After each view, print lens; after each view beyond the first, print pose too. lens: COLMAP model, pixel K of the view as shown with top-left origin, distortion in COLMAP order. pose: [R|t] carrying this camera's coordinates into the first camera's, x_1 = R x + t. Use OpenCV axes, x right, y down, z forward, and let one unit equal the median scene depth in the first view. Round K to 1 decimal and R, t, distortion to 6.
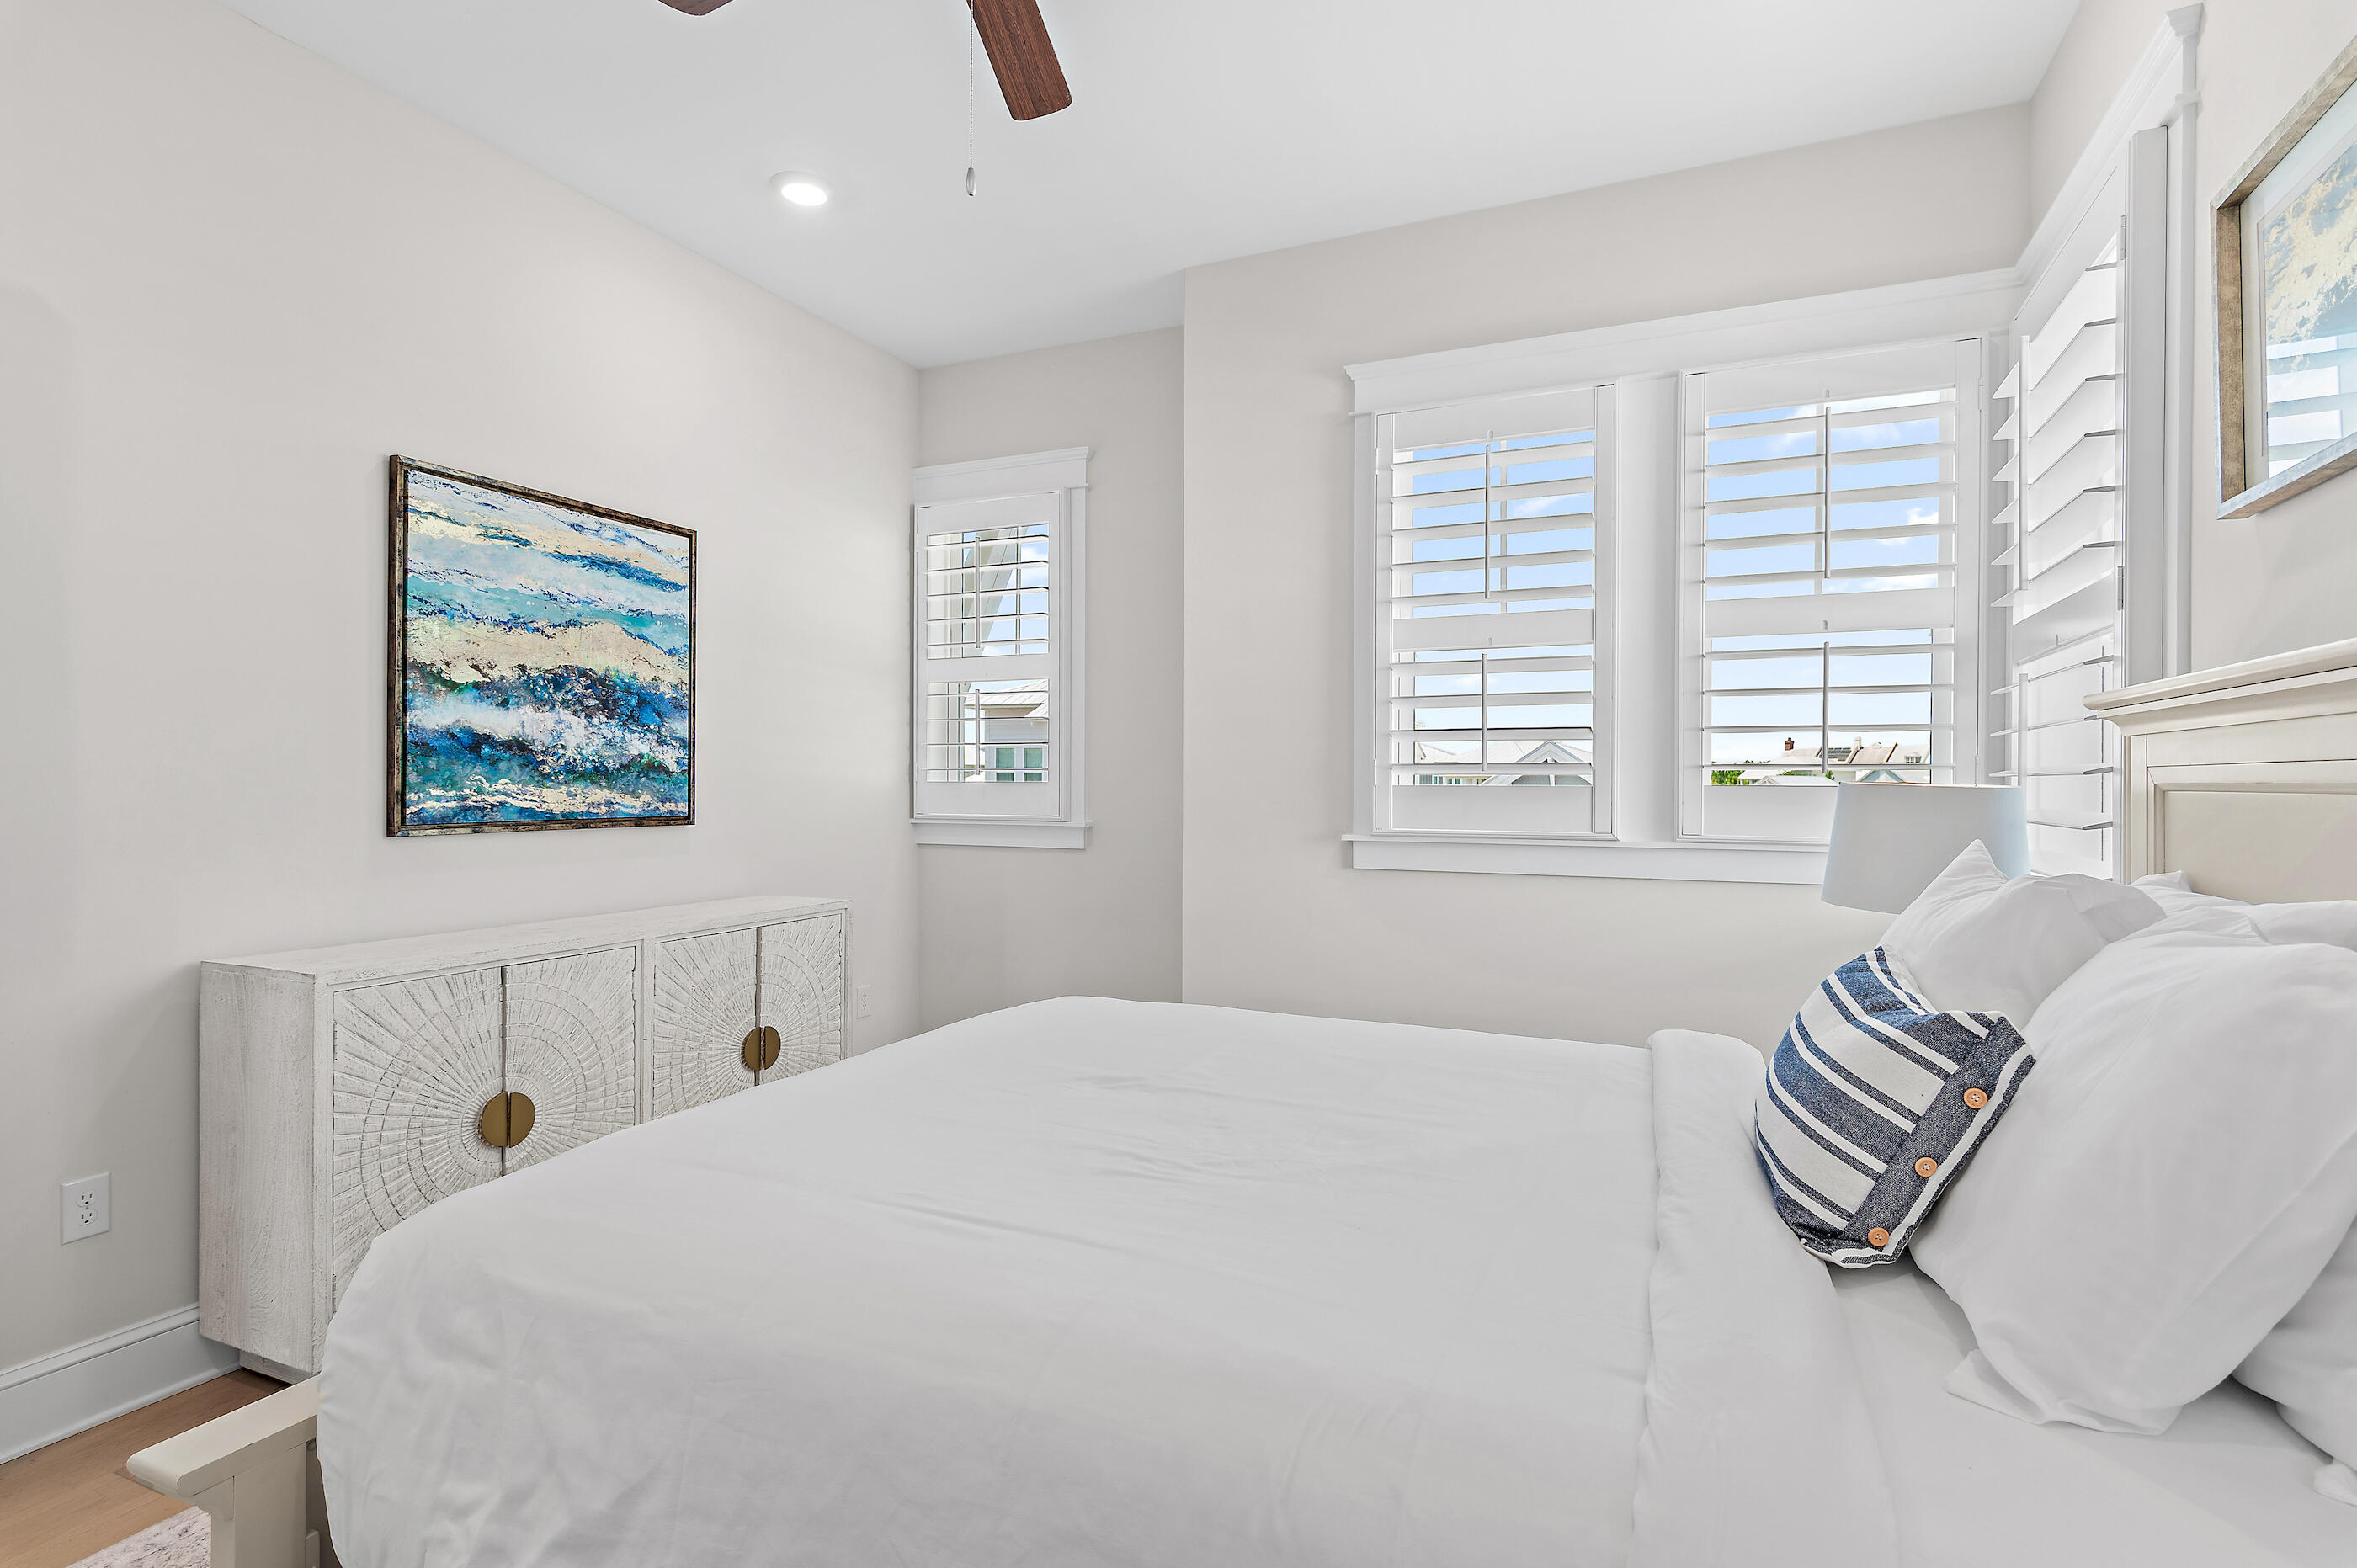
lens RADIAL K [[1152.7, 0, 1166.0], [0, 1152.7, 786.7], [0, 0, 1]] dist [0.007447, -0.000767]
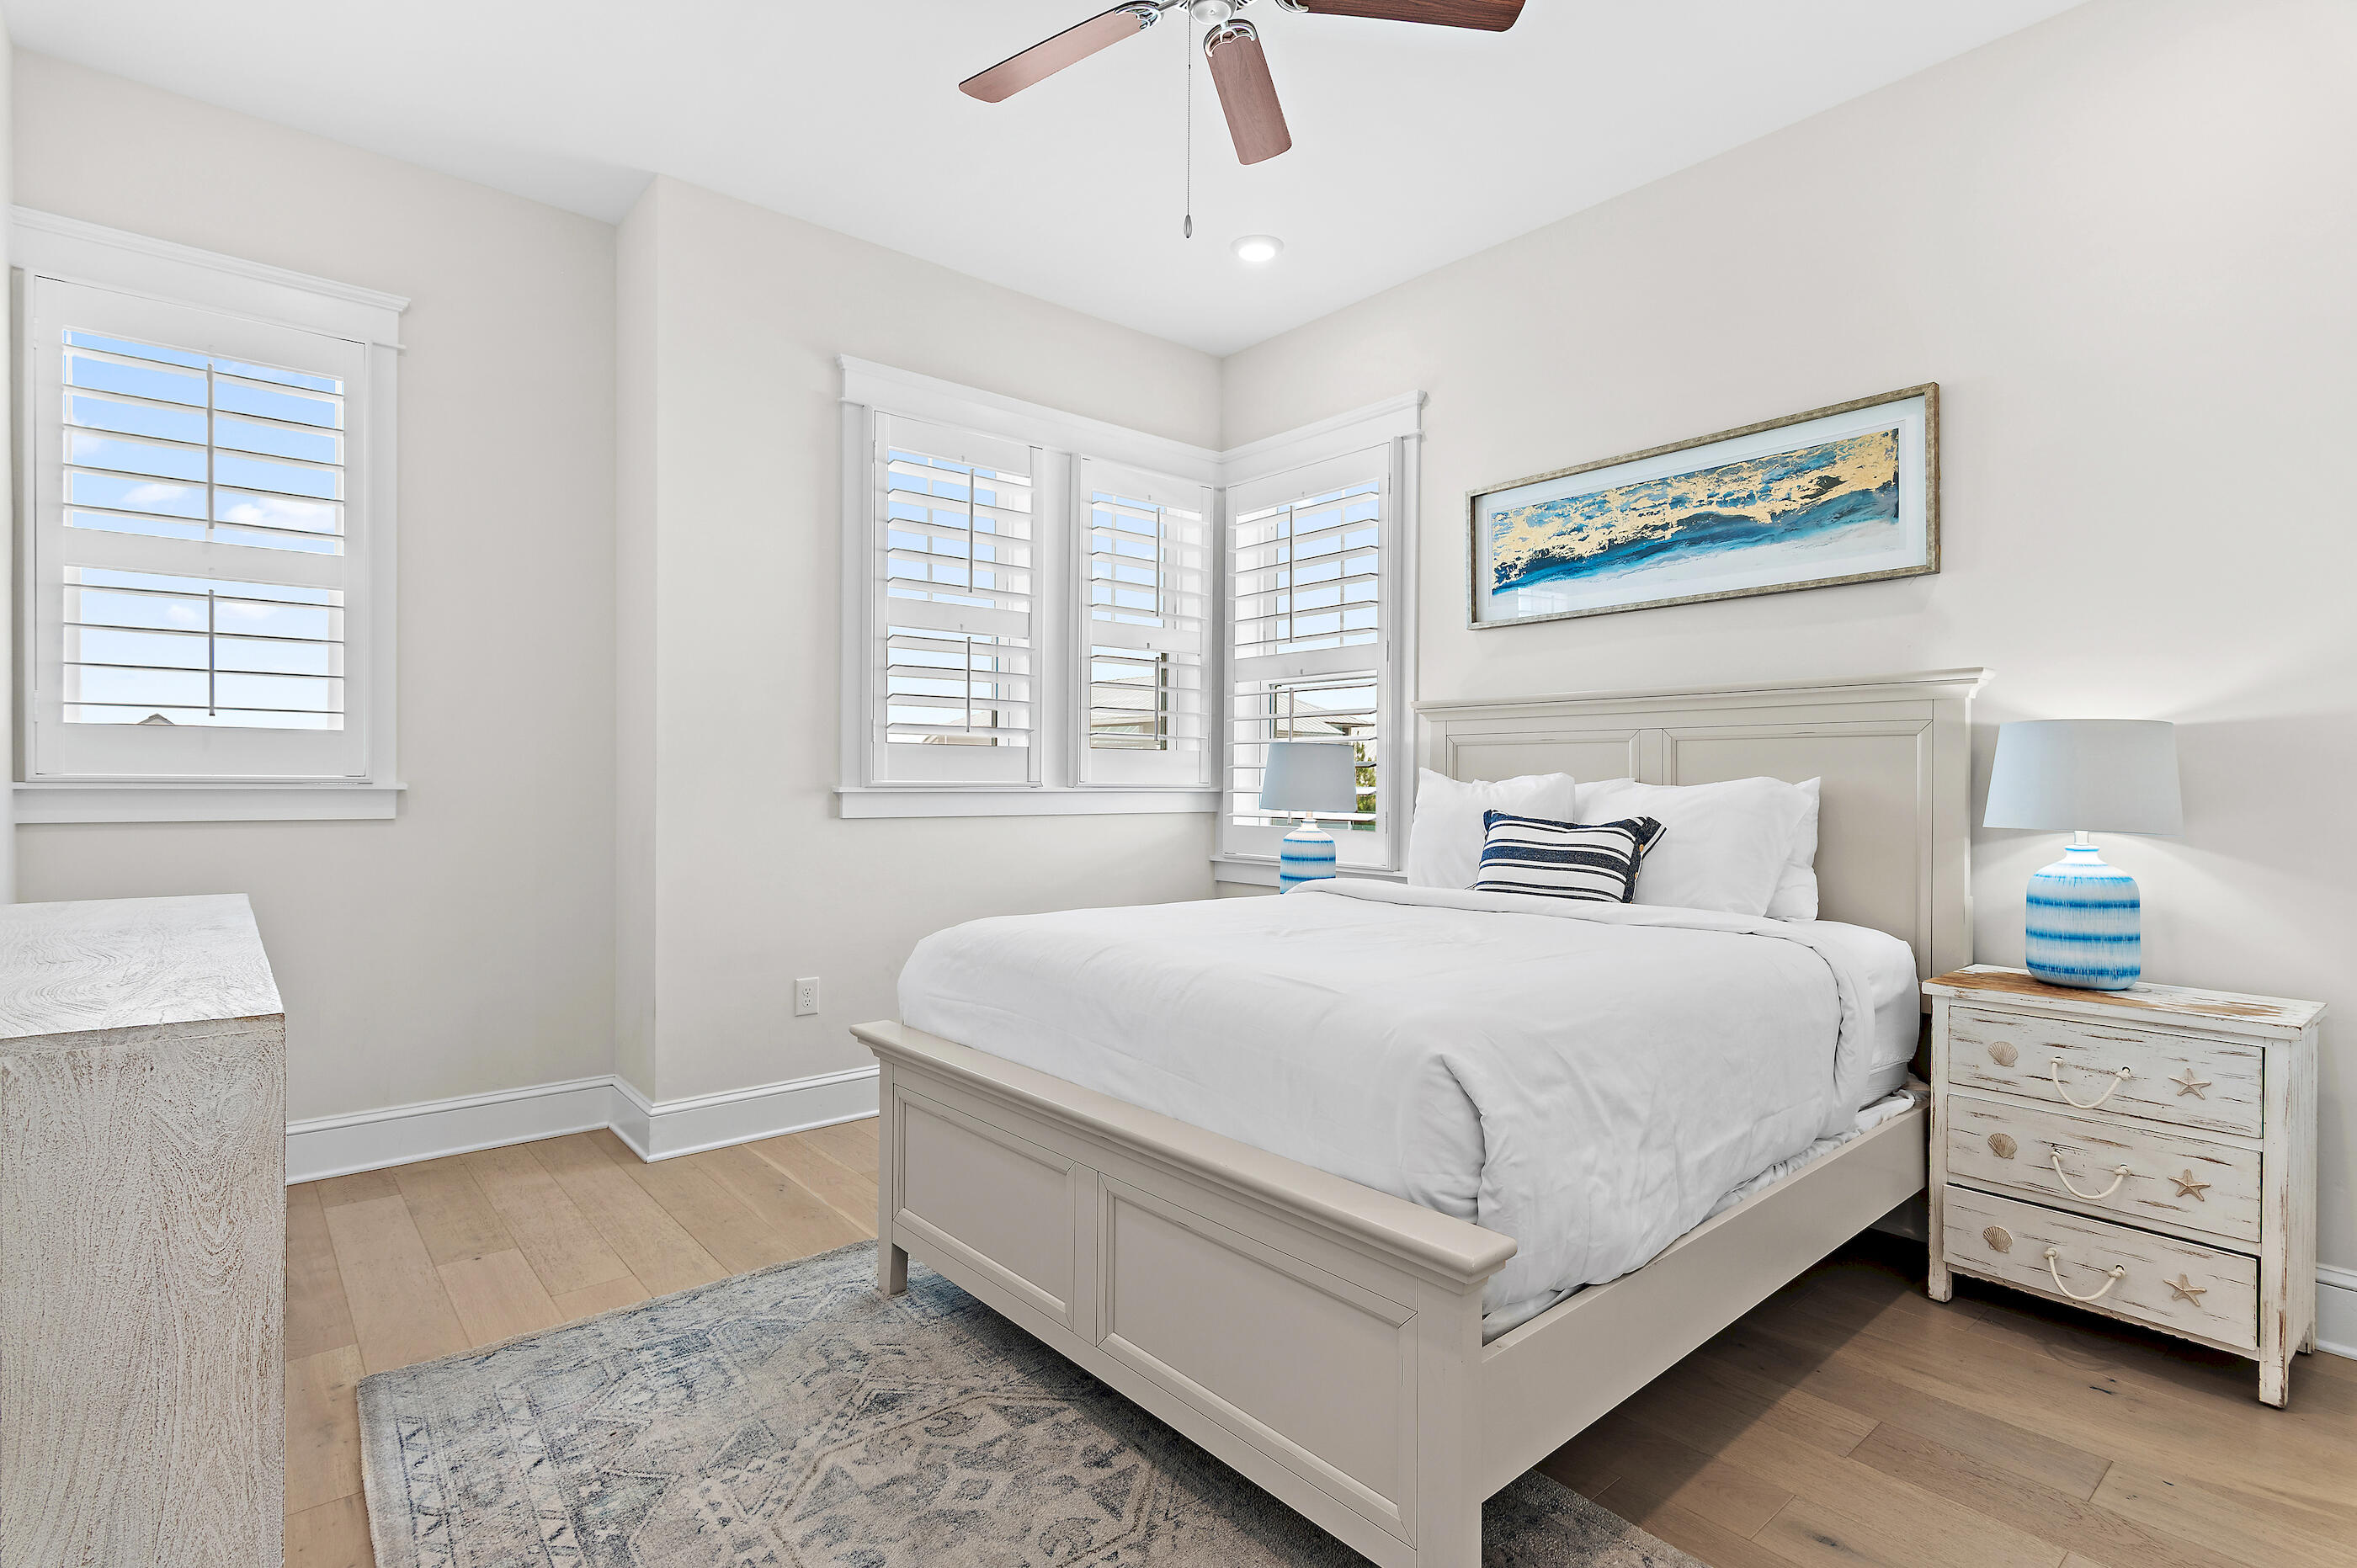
lens RADIAL K [[1152.7, 0, 1156.5], [0, 1152.7, 780.7], [0, 0, 1]] dist [0.007447, -0.000767]
pose [[0.436620, 0.001517, 0.899645, -0.707668], [-0.001363, 0.999999, -0.001024, 0.037141], [-0.899645, -0.000779, 0.436621, 0.269937]]
